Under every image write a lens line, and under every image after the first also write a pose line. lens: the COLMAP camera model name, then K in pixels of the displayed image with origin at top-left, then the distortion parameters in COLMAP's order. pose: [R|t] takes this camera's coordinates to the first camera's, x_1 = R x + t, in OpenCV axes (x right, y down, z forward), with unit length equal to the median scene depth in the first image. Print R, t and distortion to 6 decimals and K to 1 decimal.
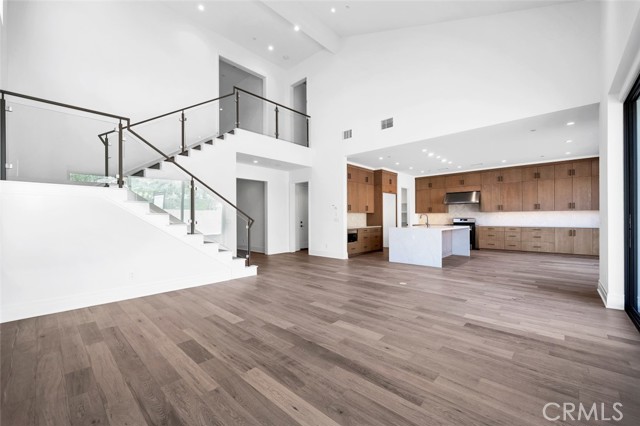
lens RADIAL K [[262.7, 0, 322.7], [0, 262.7, 217.8], [0, 0, 1]] dist [0.003933, -0.001715]
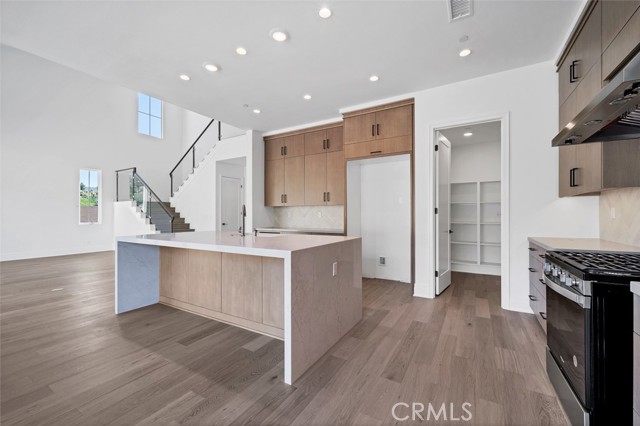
lens RADIAL K [[262.7, 0, 322.2], [0, 262.7, 212.9], [0, 0, 1]] dist [0.003933, -0.001715]
pose [[0.196149, 0.000954, -0.980574, 0.717637], [0.010282, 0.999943, 0.003030, -0.003513], [0.980520, -0.010677, 0.196128, 0.895771]]
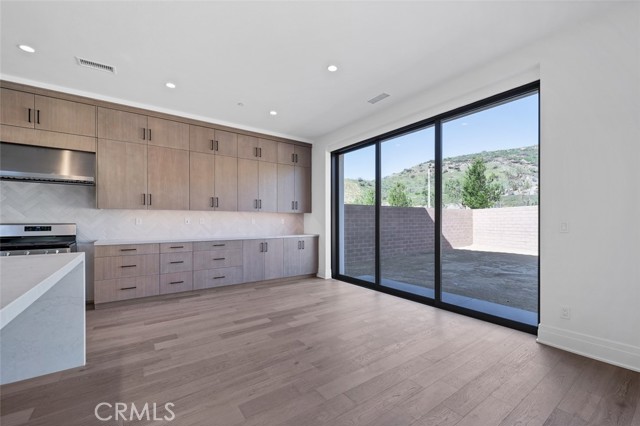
lens RADIAL K [[262.7, 0, 318.2], [0, 262.7, 223.0], [0, 0, 1]] dist [0.003933, -0.001715]
pose [[0.205486, 0.000299, 0.978660, 0.310260], [-0.004804, 0.999988, 0.000704, -0.001067], [-0.978648, -0.004846, 0.205485, 0.642584]]
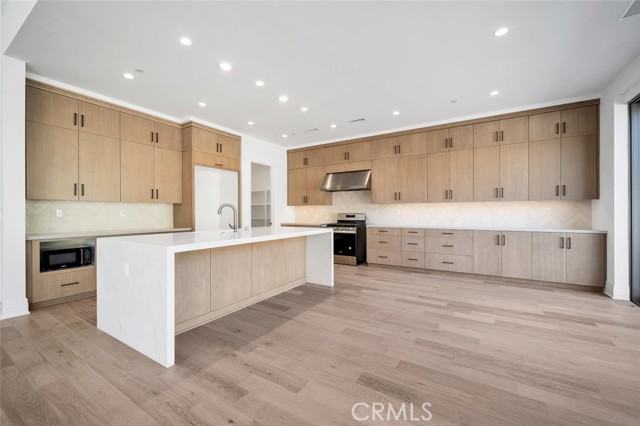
lens RADIAL K [[262.7, 0, 325.7], [0, 262.7, 210.9], [0, 0, 1]] dist [0.003933, -0.001715]
pose [[0.980772, 0.003511, 0.195126, 0.401153], [-0.002879, 0.999990, -0.003524, -0.002135], [-0.195136, 0.002894, 0.980772, 0.443021]]
